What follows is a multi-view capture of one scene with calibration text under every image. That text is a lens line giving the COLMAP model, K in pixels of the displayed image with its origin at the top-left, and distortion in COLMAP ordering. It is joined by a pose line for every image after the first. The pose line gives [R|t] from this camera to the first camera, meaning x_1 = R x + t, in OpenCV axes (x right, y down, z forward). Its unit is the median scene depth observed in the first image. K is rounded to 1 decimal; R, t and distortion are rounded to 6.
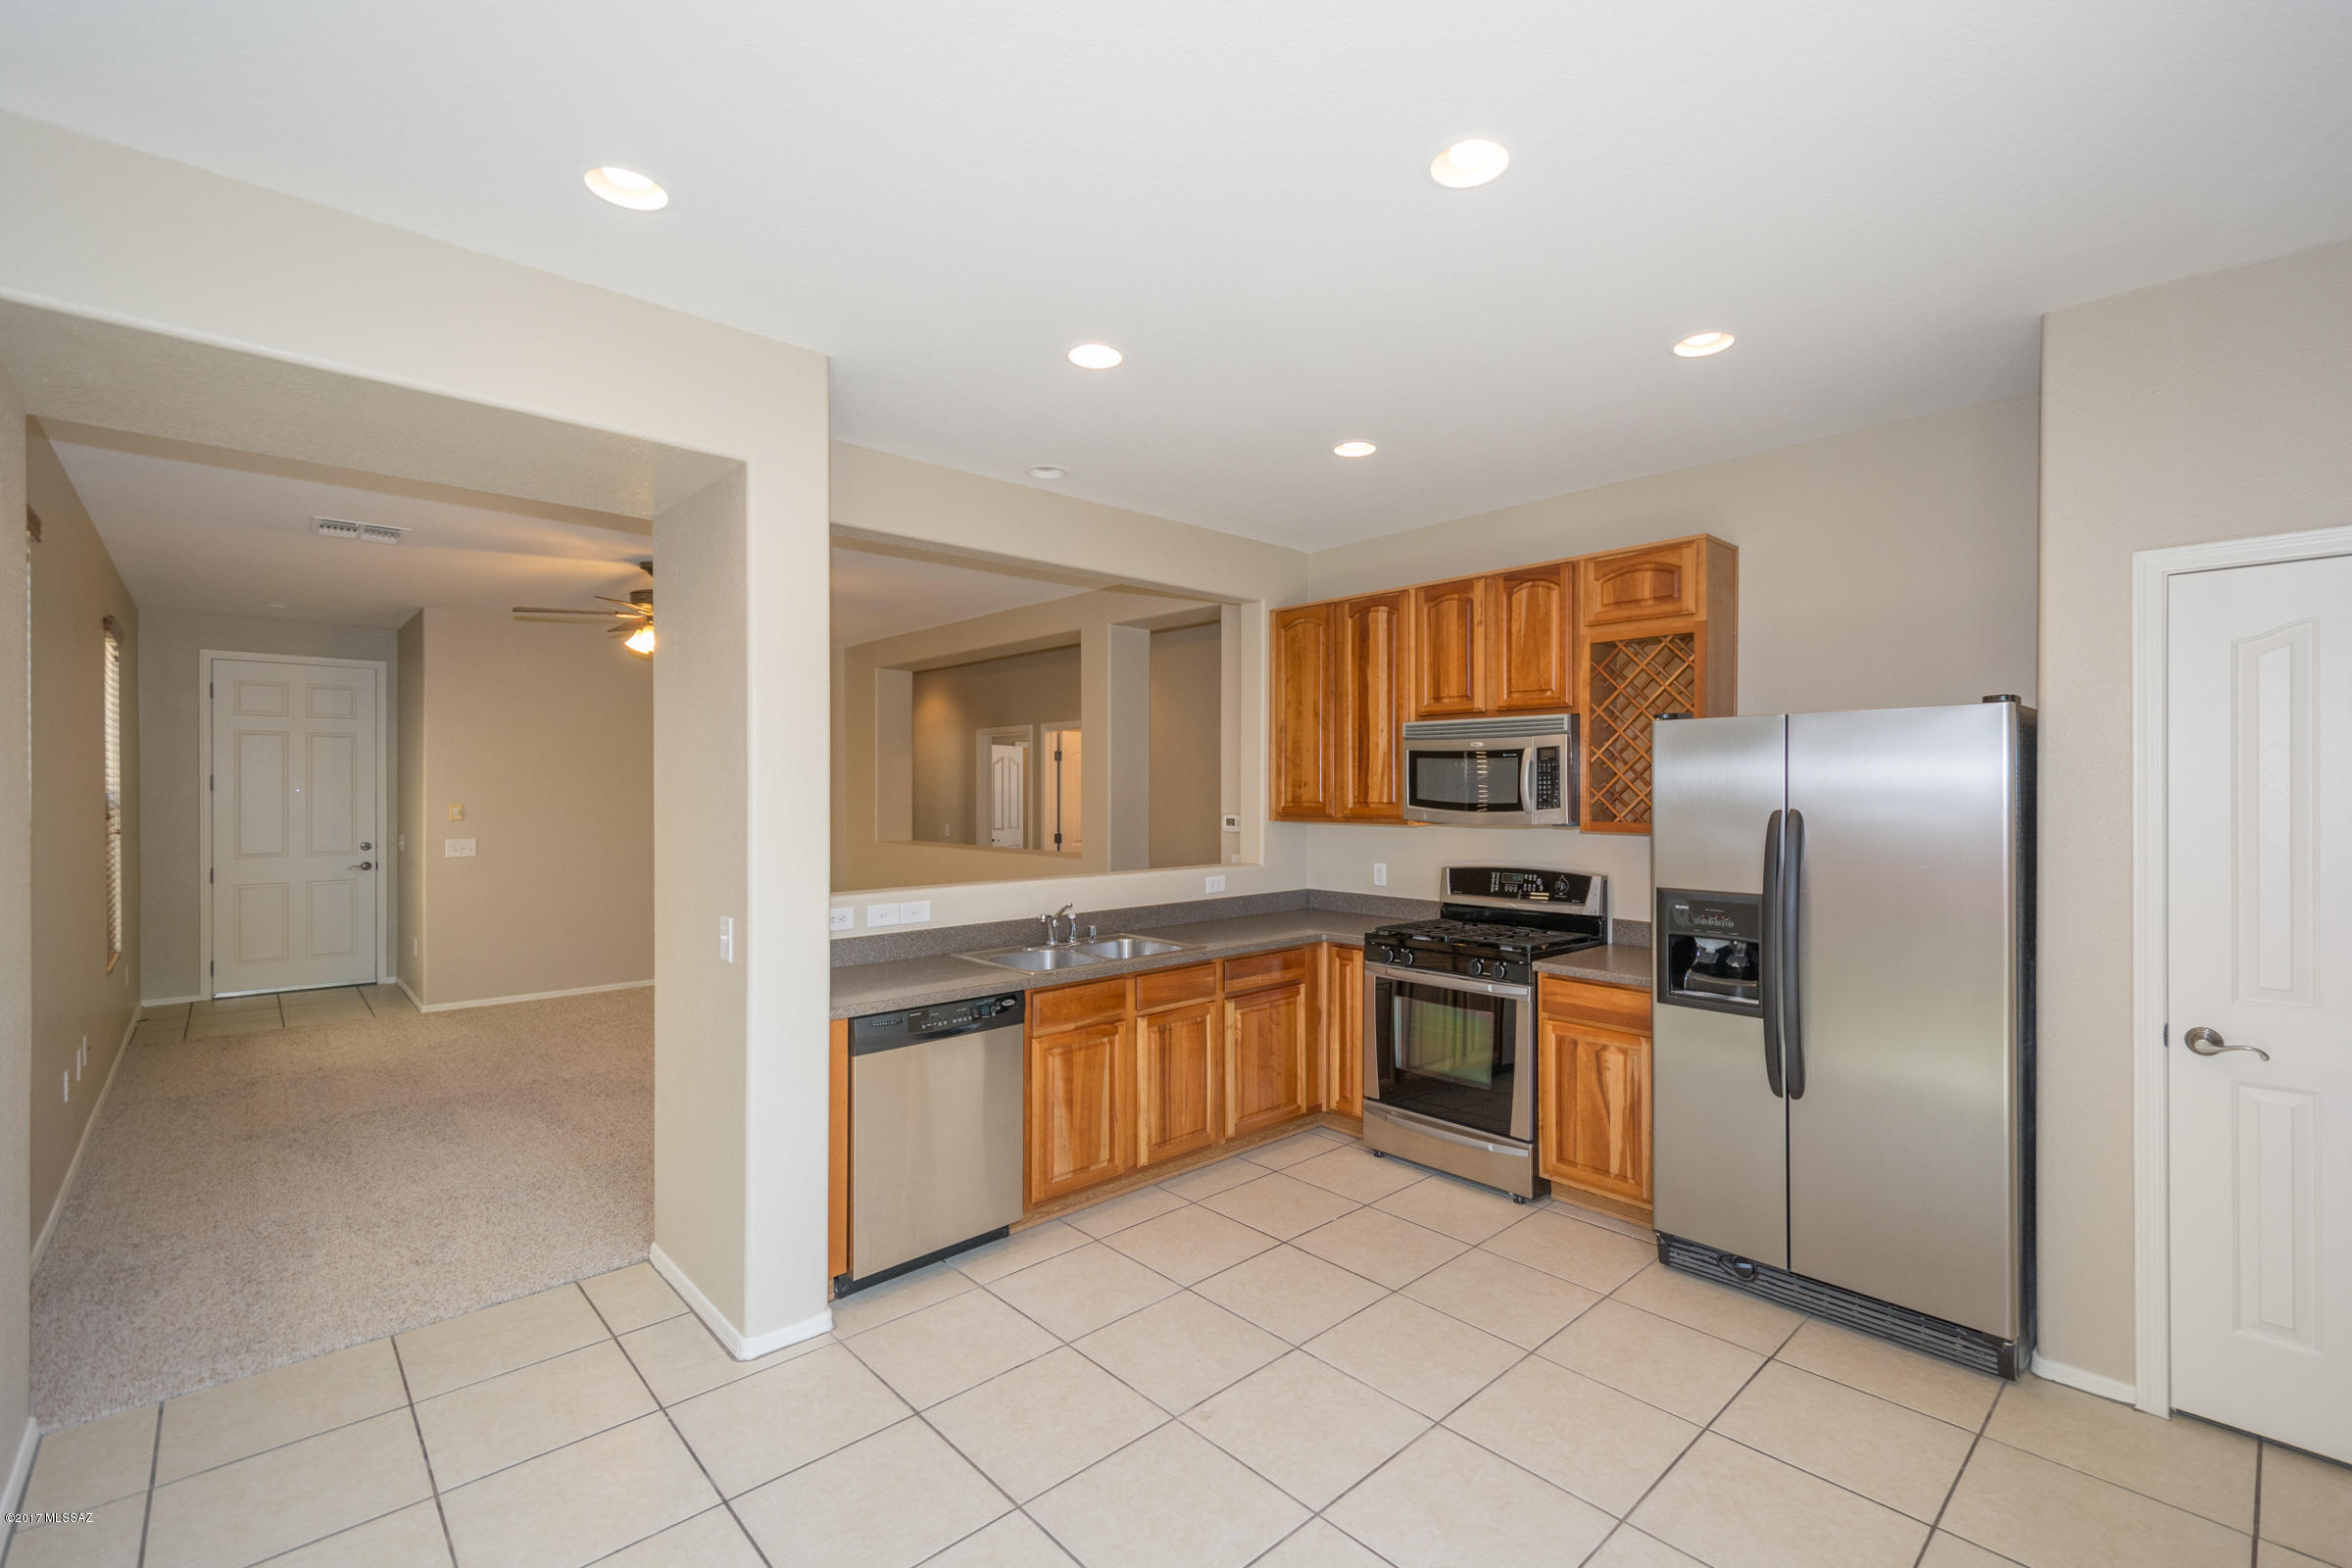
lens RADIAL K [[1013.9, 0, 1196.6], [0, 1013.9, 786.5], [0, 0, 1]] dist [-0.000386, -0.000483]
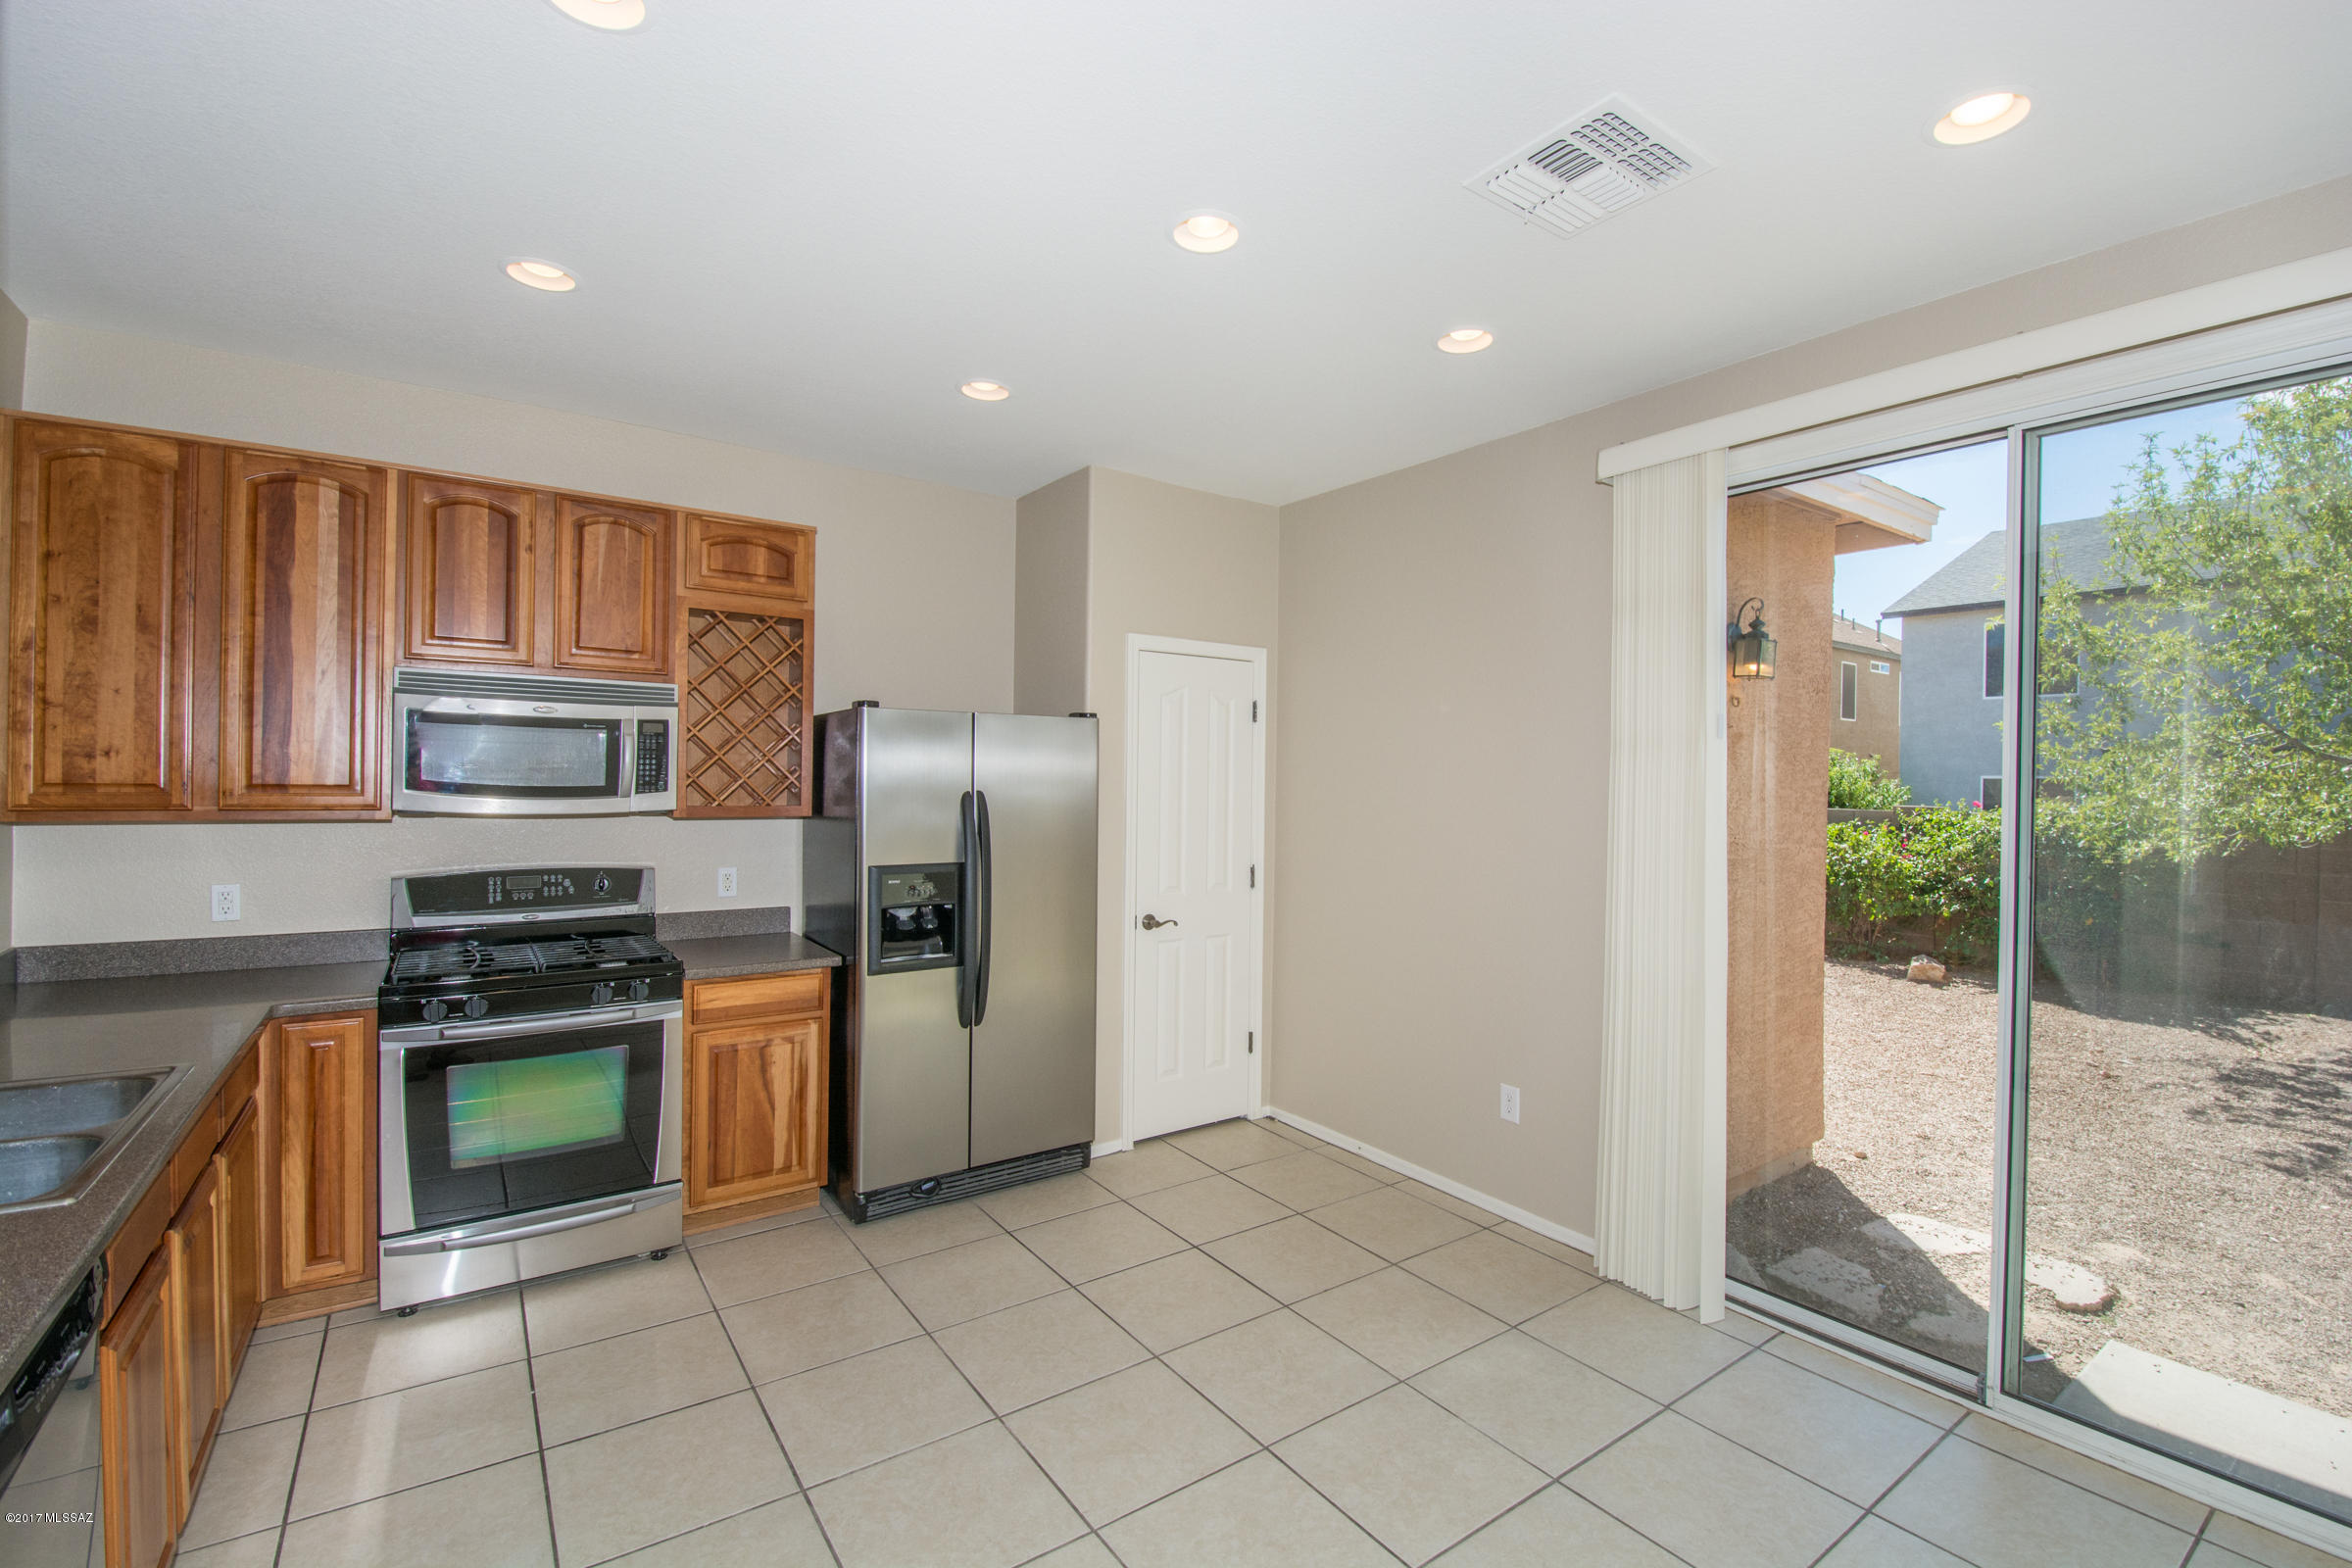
lens RADIAL K [[1013.9, 0, 1196.6], [0, 1013.9, 786.5], [0, 0, 1]] dist [-0.000386, -0.000483]
pose [[0.122399, -0.003762, 0.992474, -0.454880], [-0.015443, 0.999865, 0.005695, 0.004923], [-0.992361, -0.016024, 0.122324, 0.448664]]
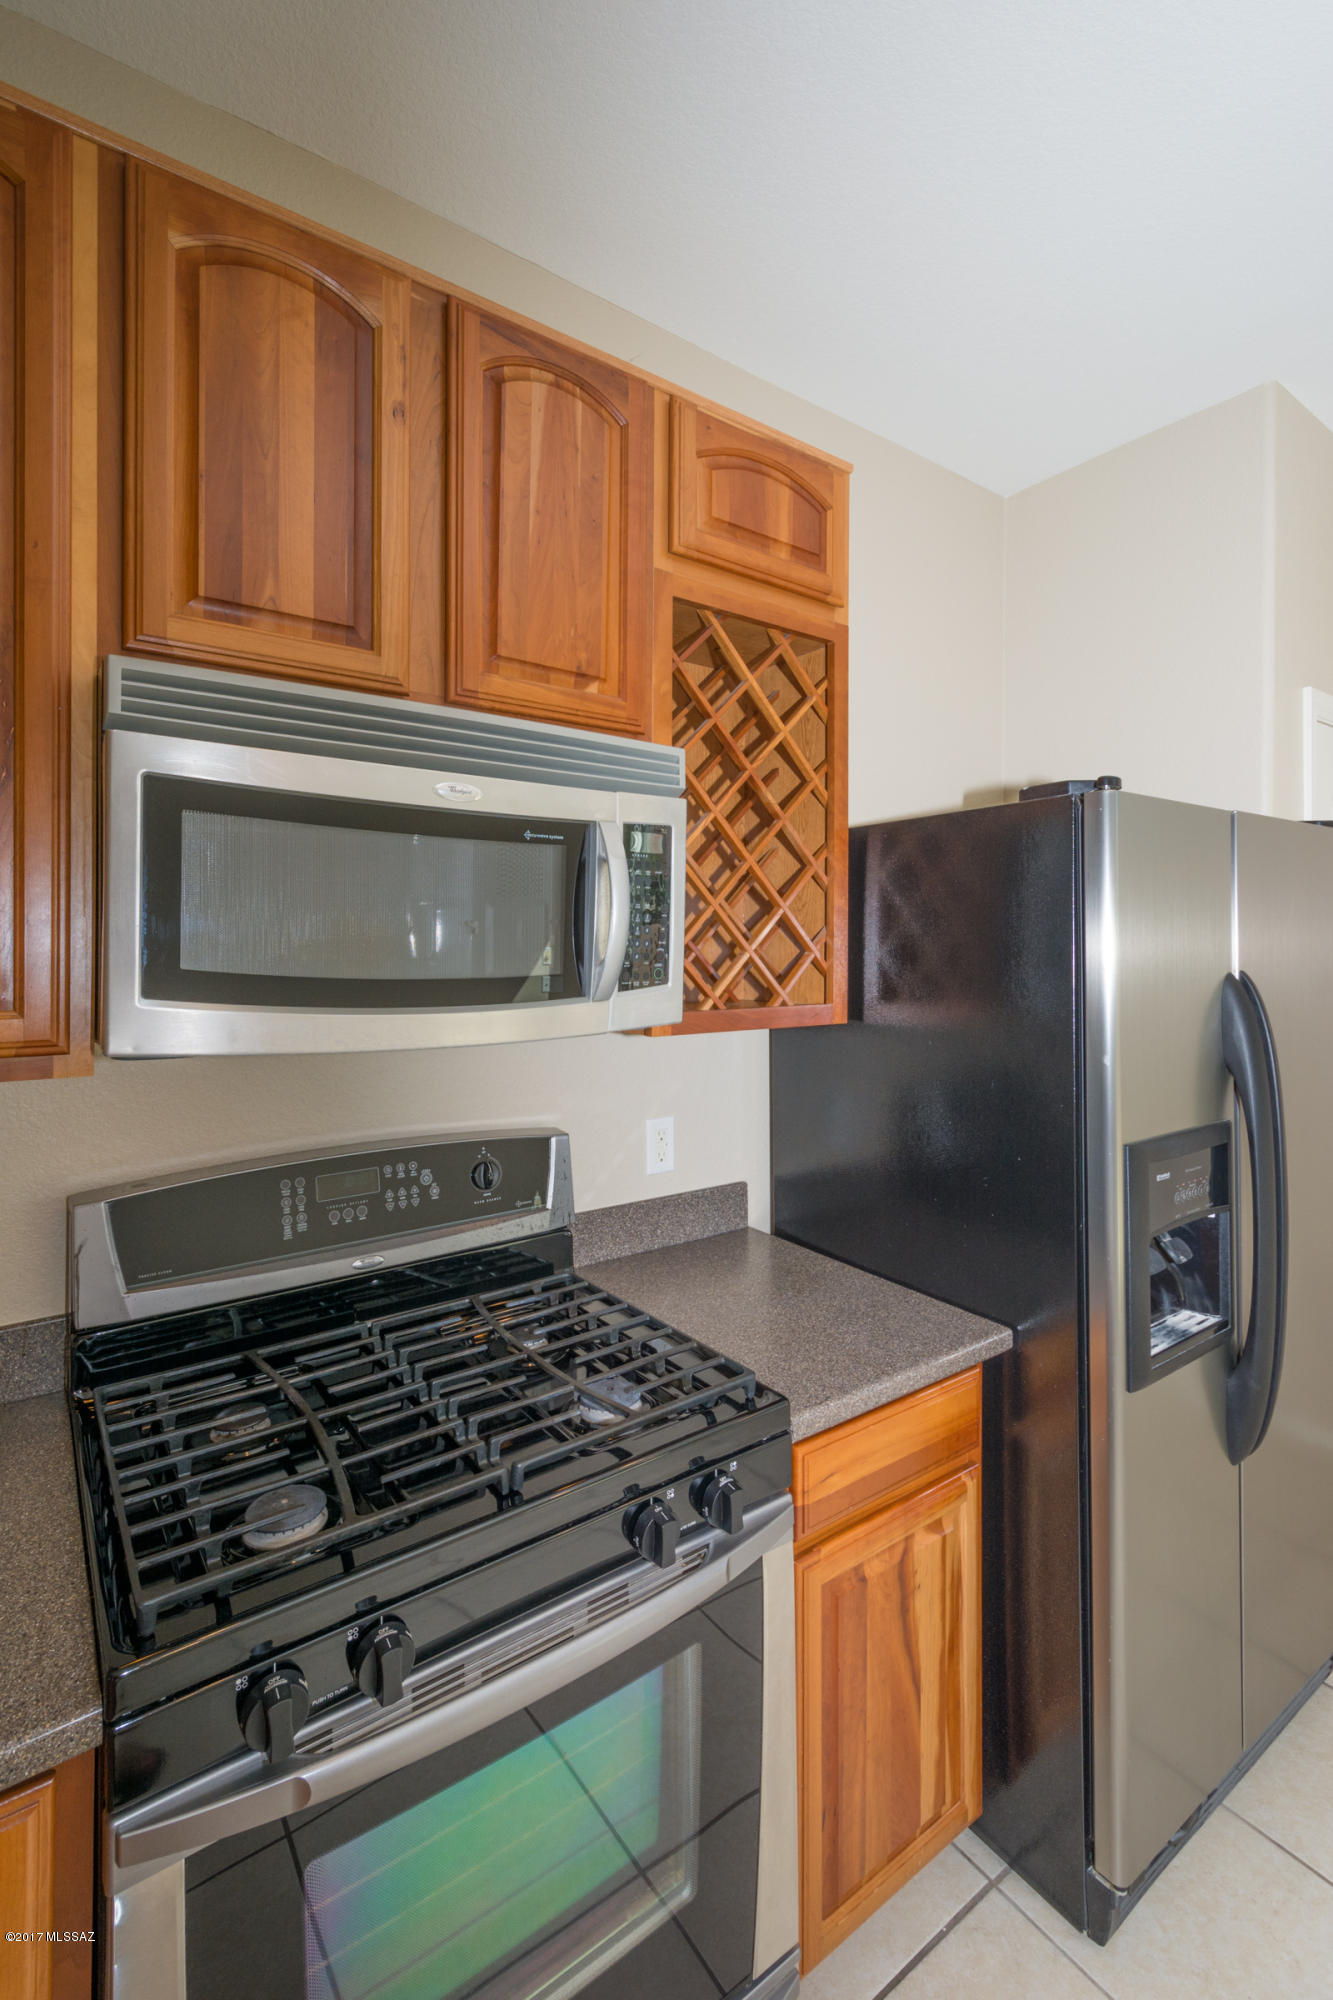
lens RADIAL K [[905.4, 0, 668.7], [0, 905.4, 940.0], [0, 0, 1]] dist [0.012675, 0.000071]
pose [[0.125909, 0.002898, 0.992038, 0.008039], [-0.001732, 0.999995, -0.002702, 0.005195], [-0.992040, -0.001378, 0.125913, 0.967868]]
